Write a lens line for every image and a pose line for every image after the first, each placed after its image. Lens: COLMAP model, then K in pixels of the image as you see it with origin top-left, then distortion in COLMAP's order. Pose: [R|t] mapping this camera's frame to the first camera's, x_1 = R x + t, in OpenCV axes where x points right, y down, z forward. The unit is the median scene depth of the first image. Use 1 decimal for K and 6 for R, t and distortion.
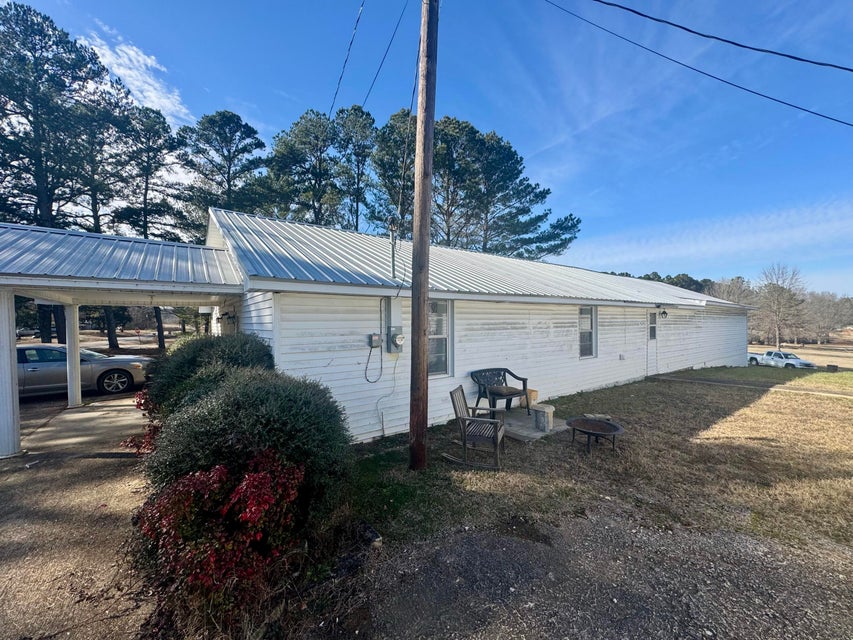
lens RADIAL K [[342.9, 0, 429.6], [0, 342.9, 322.9], [0, 0, 1]] dist [-0.002764, -0.000016]
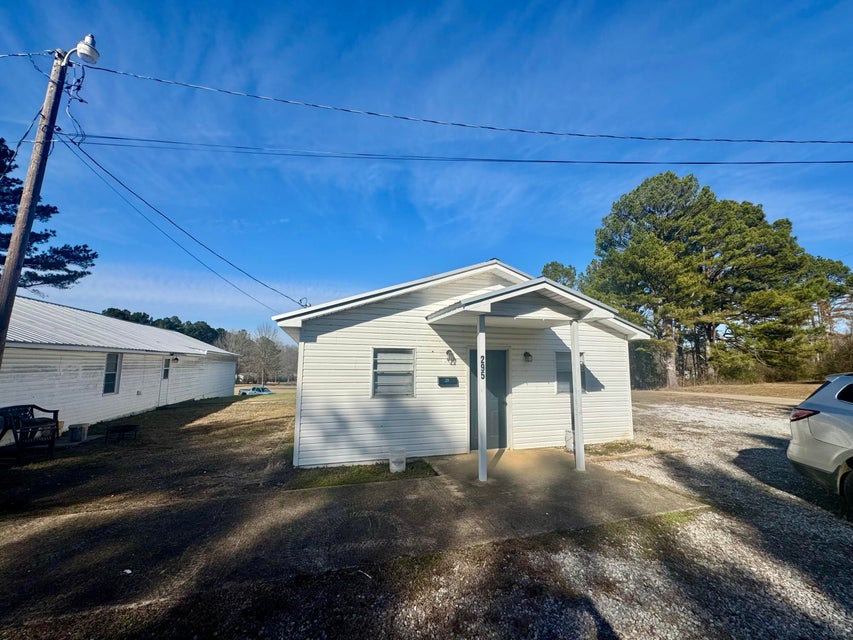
lens RADIAL K [[342.9, 0, 425.7], [0, 342.9, 316.4], [0, 0, 1]] dist [-0.002764, -0.000016]
pose [[0.347263, 0.131826, 0.928456, -0.265863], [0.006025, 0.989736, -0.142780, 0.003606], [-0.937748, 0.055177, 0.342904, -0.420213]]
